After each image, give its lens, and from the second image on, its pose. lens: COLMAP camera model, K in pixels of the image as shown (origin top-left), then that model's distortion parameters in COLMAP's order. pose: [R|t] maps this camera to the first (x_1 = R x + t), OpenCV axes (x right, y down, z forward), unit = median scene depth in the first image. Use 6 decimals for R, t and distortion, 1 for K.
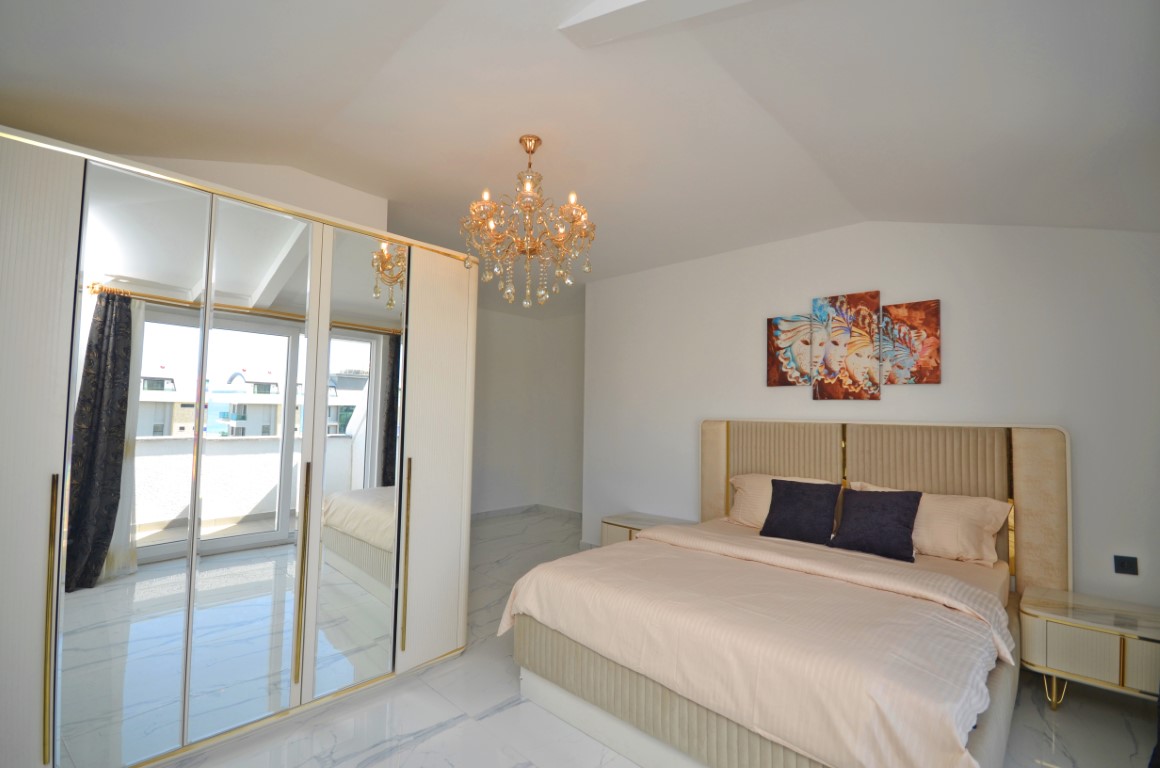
lens RADIAL K [[510.6, 0, 578.6], [0, 510.6, 385.7], [0, 0, 1]] dist [0.001116, -0.000489]
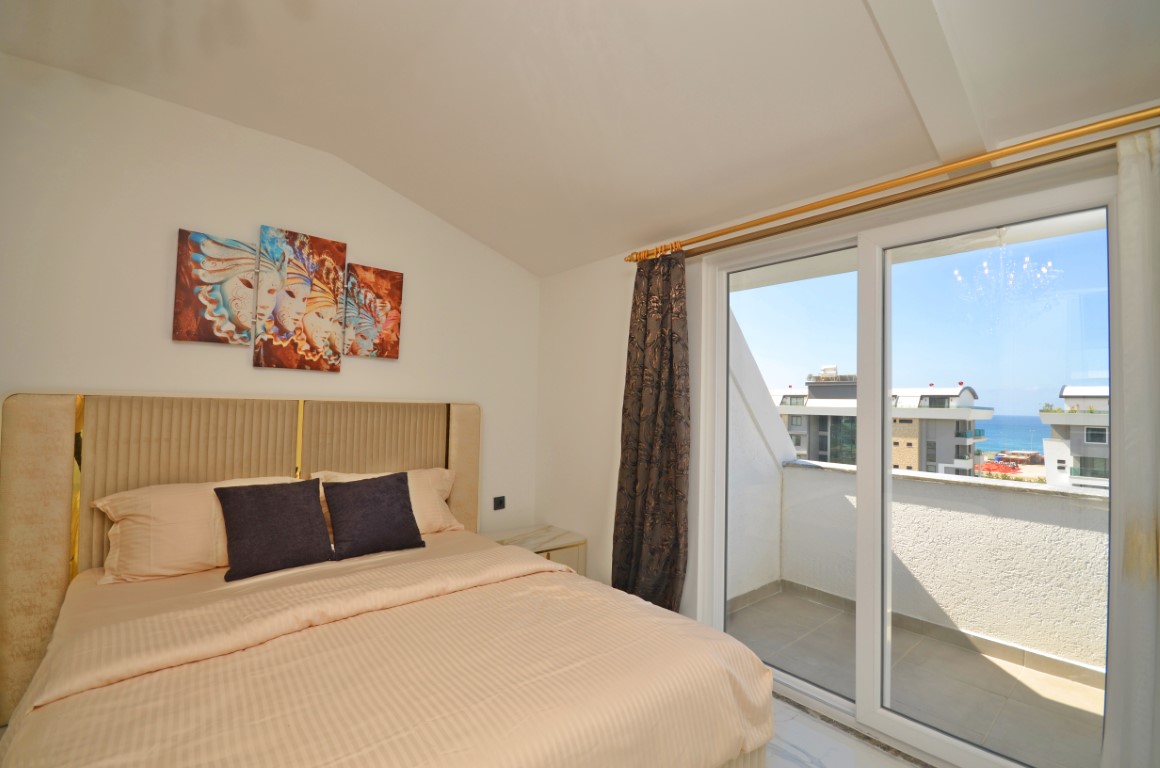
lens RADIAL K [[510.6, 0, 572.9], [0, 510.6, 388.4], [0, 0, 1]] dist [0.001116, -0.000489]
pose [[0.099376, 0.023682, 0.994768, -0.207515], [-0.069506, 0.997440, -0.016802, 0.040204], [-0.992619, -0.067472, 0.100768, 0.508962]]
